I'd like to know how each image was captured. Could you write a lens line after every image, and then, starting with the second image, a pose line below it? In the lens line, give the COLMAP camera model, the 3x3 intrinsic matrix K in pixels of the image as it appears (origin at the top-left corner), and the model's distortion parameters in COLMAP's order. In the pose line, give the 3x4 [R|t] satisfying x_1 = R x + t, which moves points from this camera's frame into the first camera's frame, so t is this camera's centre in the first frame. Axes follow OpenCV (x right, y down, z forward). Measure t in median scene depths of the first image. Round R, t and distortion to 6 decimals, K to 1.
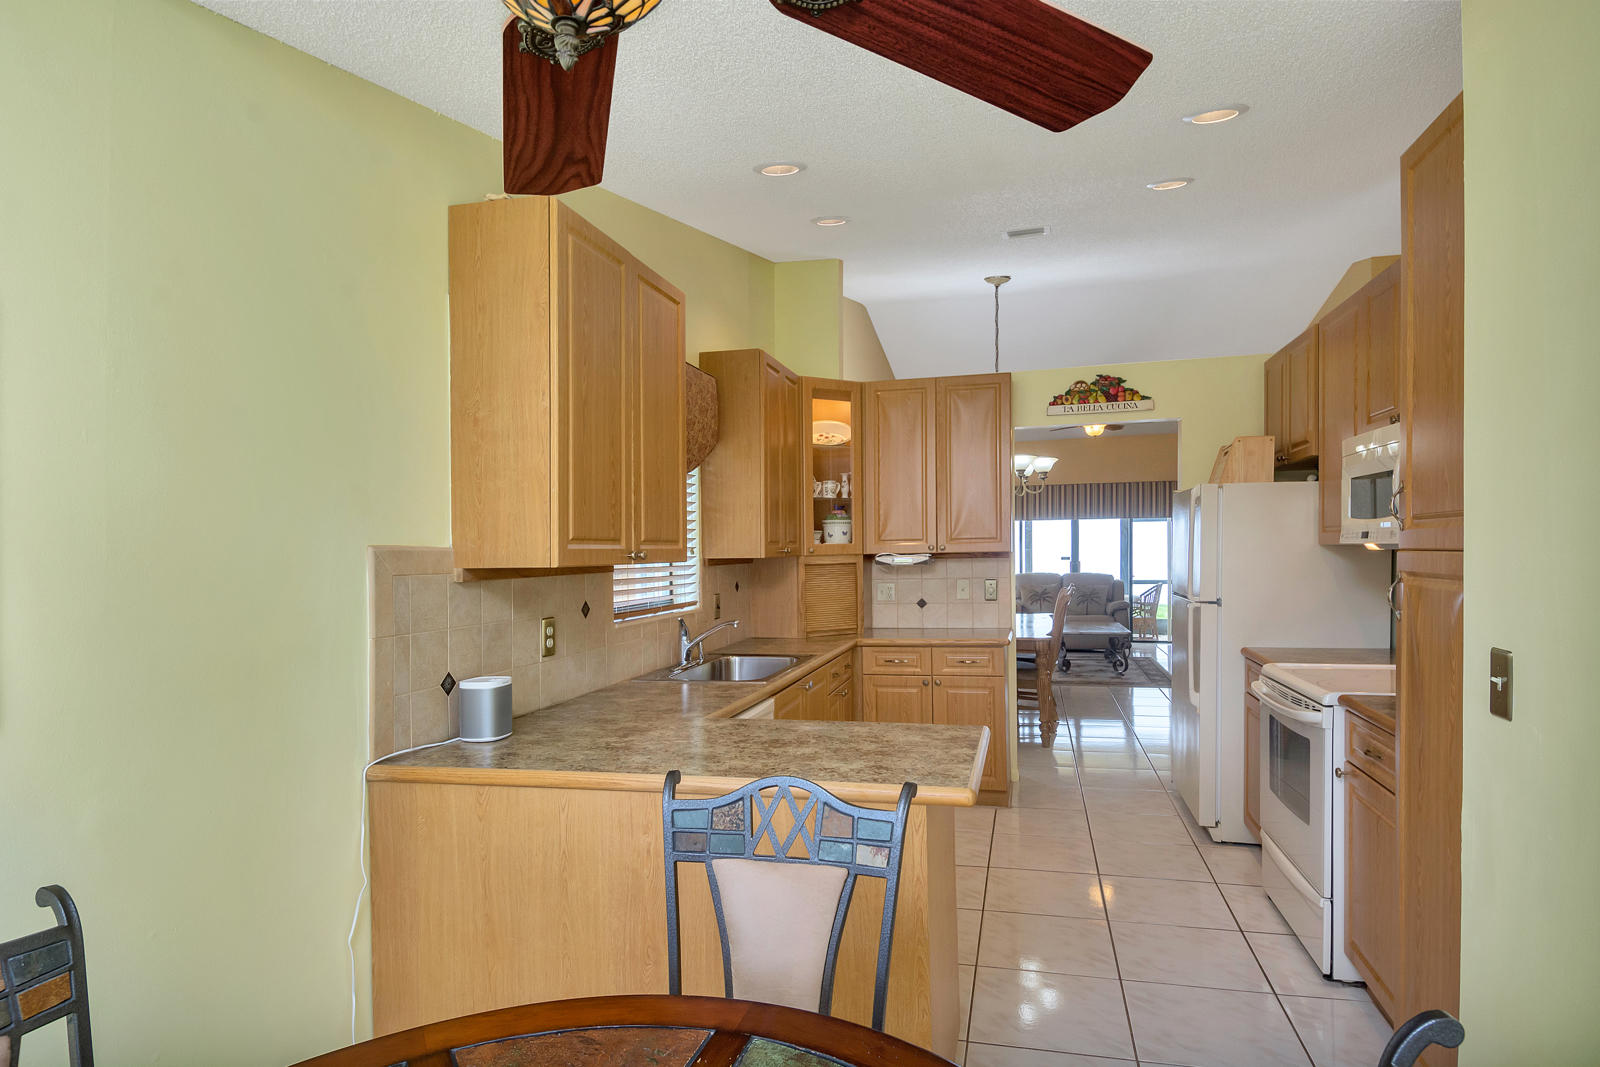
lens RADIAL K [[860.7, 0, 786.5], [0, 860.7, 535.3], [0, 0, 1]] dist [0.024792, -0.019813]
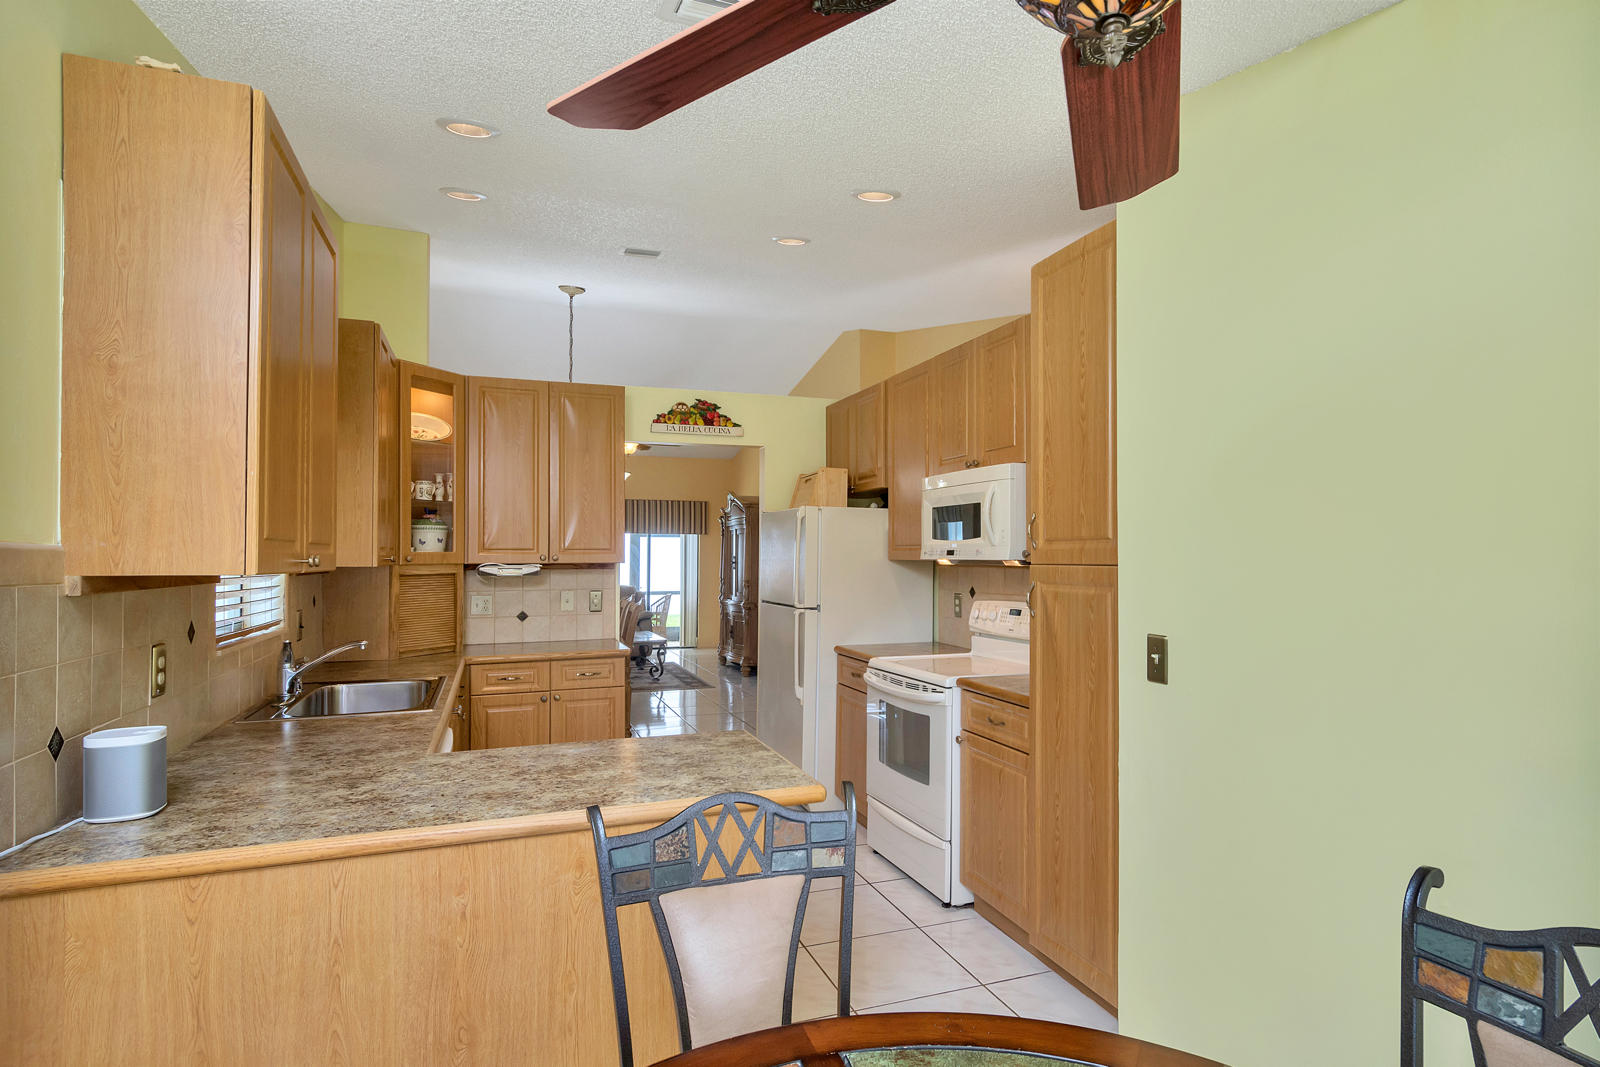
lens RADIAL K [[860.7, 0, 787.1], [0, 860.7, 546.5], [0, 0, 1]] dist [0.024792, -0.019813]
pose [[0.829427, 0.022505, 0.558161, -0.288736], [-0.021605, 0.999733, -0.008204, 0.007350], [-0.558197, -0.005254, 0.829692, 0.100907]]
